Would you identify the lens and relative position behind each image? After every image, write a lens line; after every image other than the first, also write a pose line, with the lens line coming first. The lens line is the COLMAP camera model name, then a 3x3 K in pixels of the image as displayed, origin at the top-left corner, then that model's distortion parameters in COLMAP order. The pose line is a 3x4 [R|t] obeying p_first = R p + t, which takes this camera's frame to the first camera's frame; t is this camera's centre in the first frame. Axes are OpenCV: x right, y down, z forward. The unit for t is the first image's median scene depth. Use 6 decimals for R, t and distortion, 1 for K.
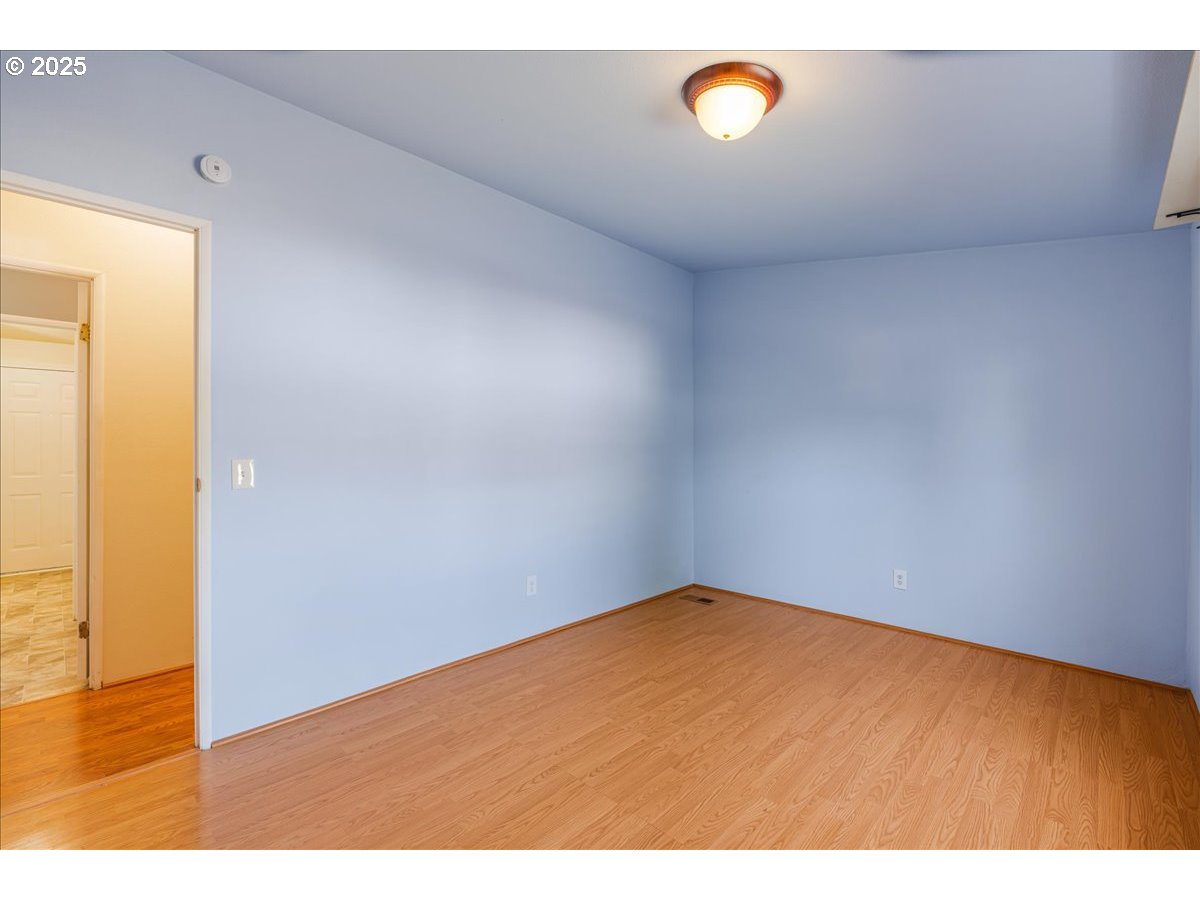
lens RADIAL K [[528.2, 0, 606.4], [0, 528.2, 450.4], [0, 0, 1]] dist [0.005757, -0.000192]
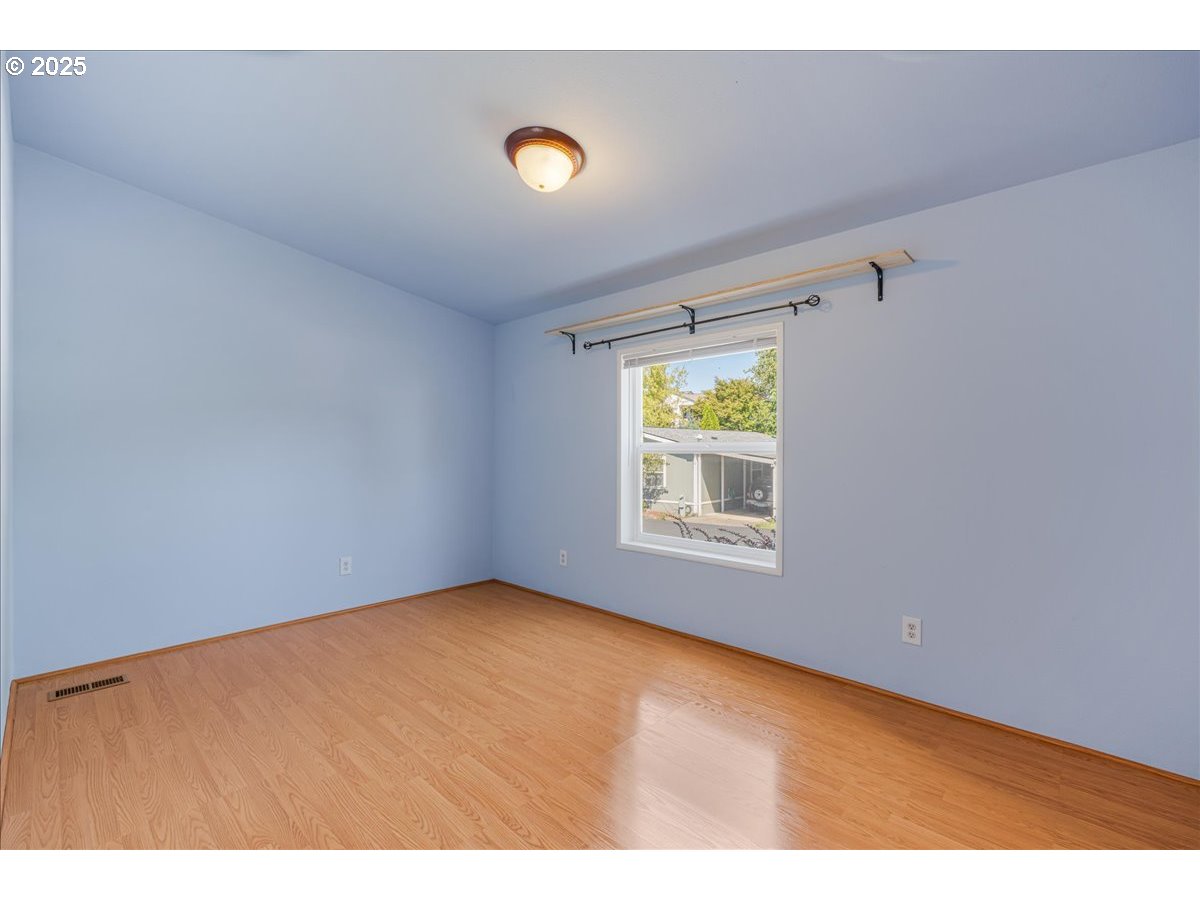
lens RADIAL K [[525.0, 0, 601.5], [0, 525.0, 461.2], [0, 0, 1]] dist [-0.000317, 0.000122]
pose [[-0.002875, -0.022045, 0.999753, -0.833198], [0.002161, 0.999755, 0.022051, 0.010344], [-0.999994, 0.002224, -0.002826, 0.767231]]
